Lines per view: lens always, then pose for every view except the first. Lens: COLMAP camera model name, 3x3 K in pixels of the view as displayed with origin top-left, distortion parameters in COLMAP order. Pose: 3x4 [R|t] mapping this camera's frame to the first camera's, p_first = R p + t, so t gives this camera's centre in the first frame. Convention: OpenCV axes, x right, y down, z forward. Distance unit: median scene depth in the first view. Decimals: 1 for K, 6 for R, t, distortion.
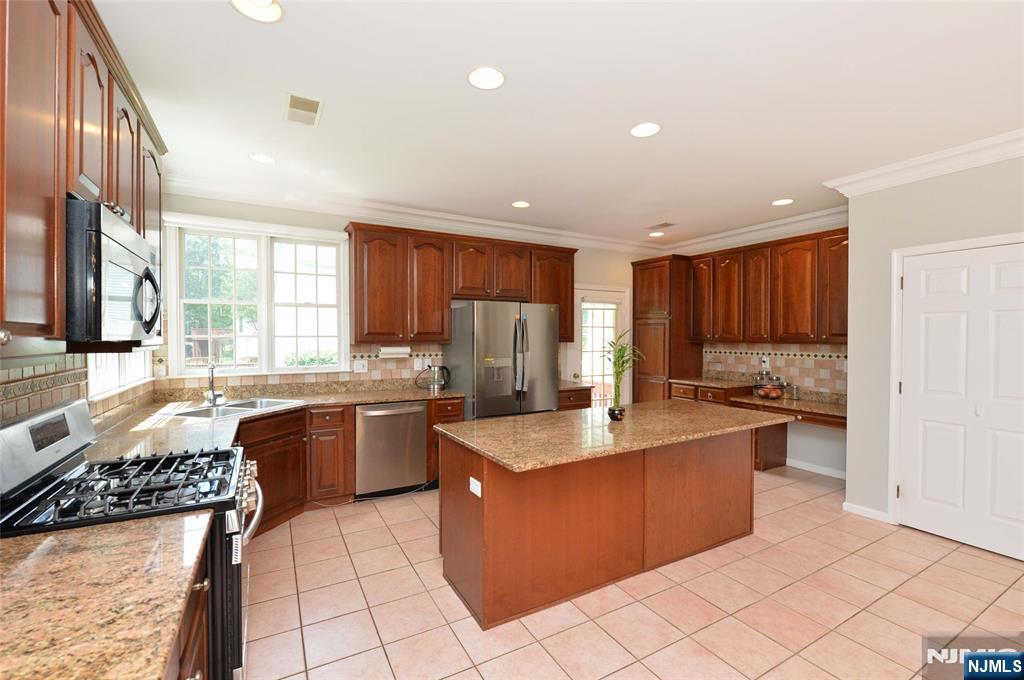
lens RADIAL K [[437.8, 0, 512.0], [0, 437.8, 340.0], [0, 0, 1]] dist [0.000803, 0.000025]
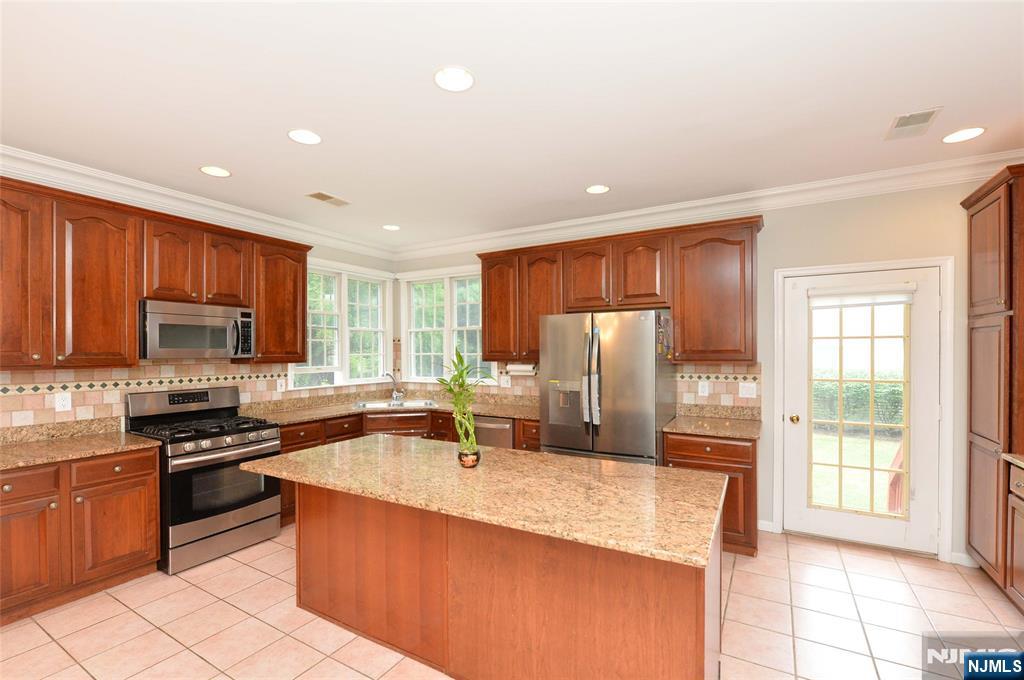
lens RADIAL K [[446.6, 0, 512.9], [0, 446.6, 356.5], [0, 0, 1]] dist [-0.003326, -0.000404]
pose [[0.502087, 0.005344, -0.864801, 0.650654], [-0.010468, 0.999945, 0.000101, -0.003577], [0.864754, 0.009002, 0.502115, 0.466345]]
